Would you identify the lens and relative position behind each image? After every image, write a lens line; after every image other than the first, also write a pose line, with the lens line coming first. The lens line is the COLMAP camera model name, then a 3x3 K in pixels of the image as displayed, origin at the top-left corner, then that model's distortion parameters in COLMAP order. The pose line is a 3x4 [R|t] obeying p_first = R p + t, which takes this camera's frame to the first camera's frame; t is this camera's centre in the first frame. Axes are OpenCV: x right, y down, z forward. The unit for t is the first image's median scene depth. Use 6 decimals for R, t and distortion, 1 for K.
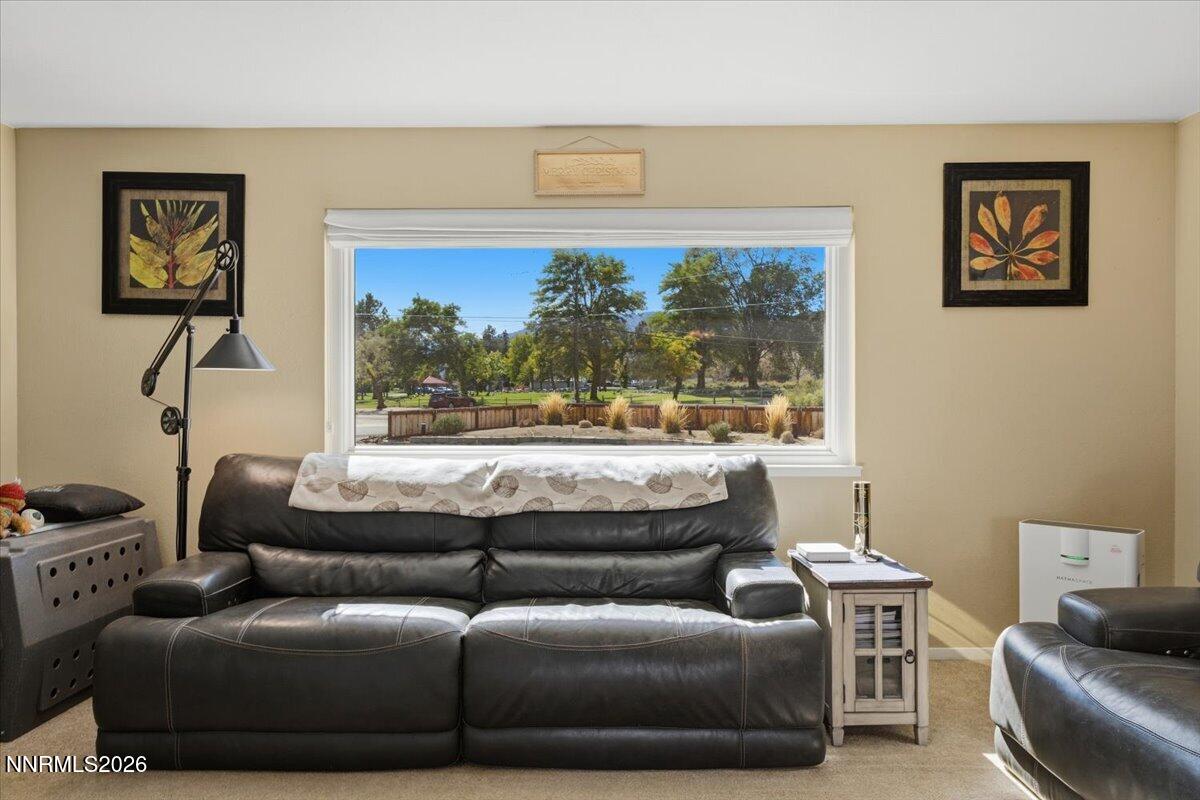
lens RADIAL K [[800.0, 0, 599.4], [0, 800.0, 406.0], [0, 0, 1]] dist [-0.007189, -0.003729]
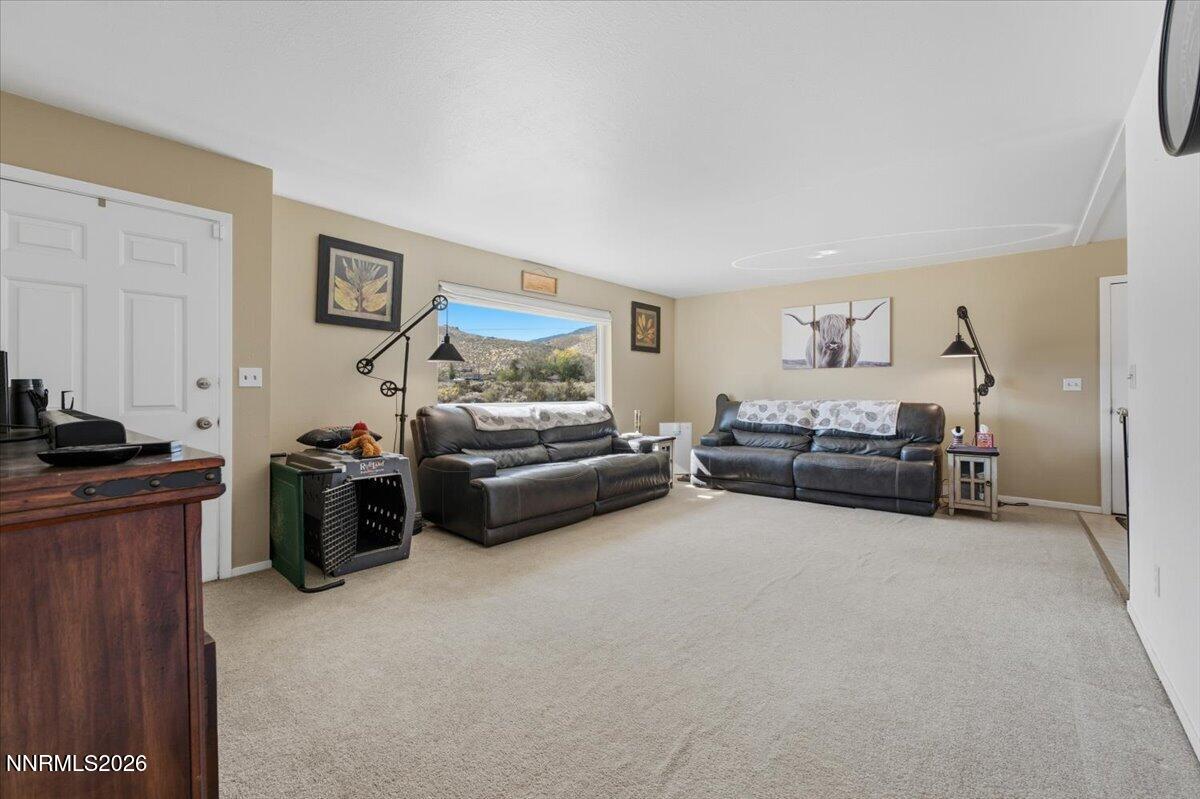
lens RADIAL K [[496.3, 0, 600.1], [0, 496.3, 386.4], [0, 0, 1]] dist [-0.000845, 0.002750]
pose [[0.656247, 0.008503, 0.754499, -1.056793], [0.010077, 0.999749, -0.020032, 0.039543], [-0.754479, 0.020749, 0.655996, -0.077948]]
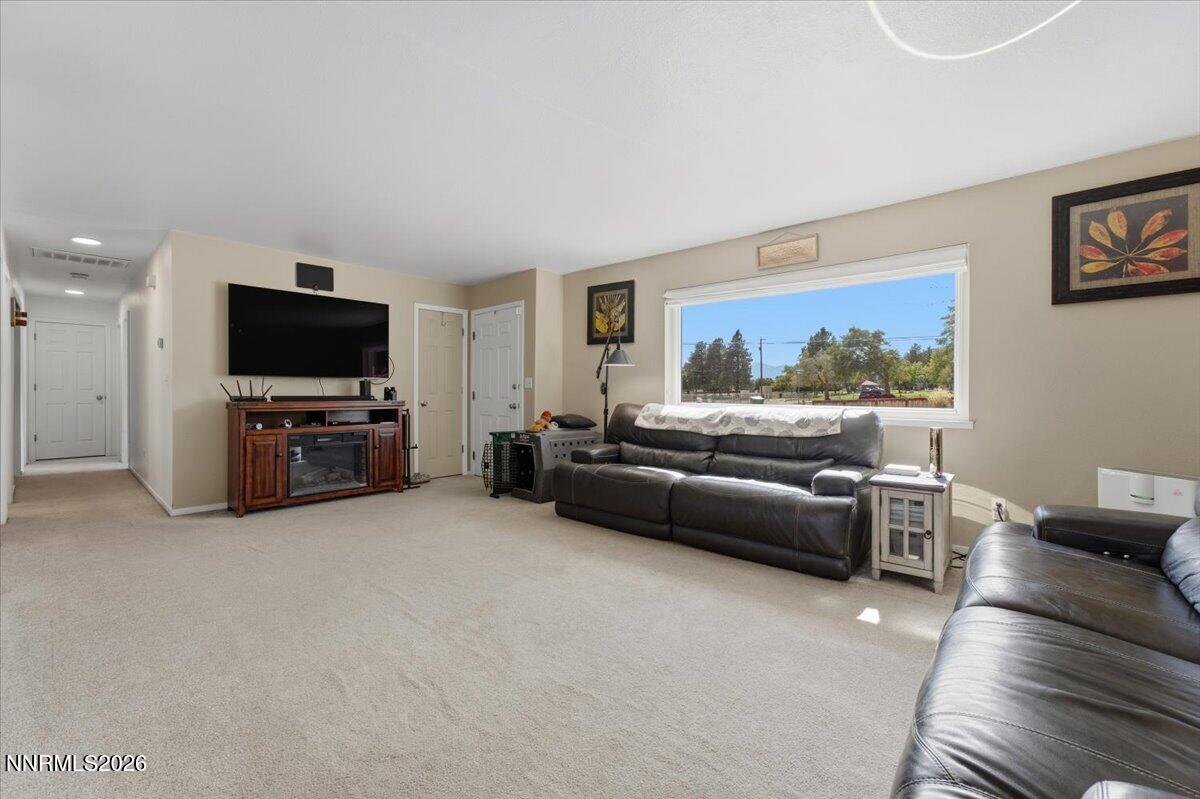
lens RADIAL K [[496.3, 0, 620.5], [0, 496.3, 404.0], [0, 0, 1]] dist [-0.000845, 0.002750]
pose [[0.773743, 0.017785, -0.633250, 0.434921], [-0.013050, 0.999841, 0.012134, 0.044253], [0.633365, -0.001125, 0.773852, -0.106897]]
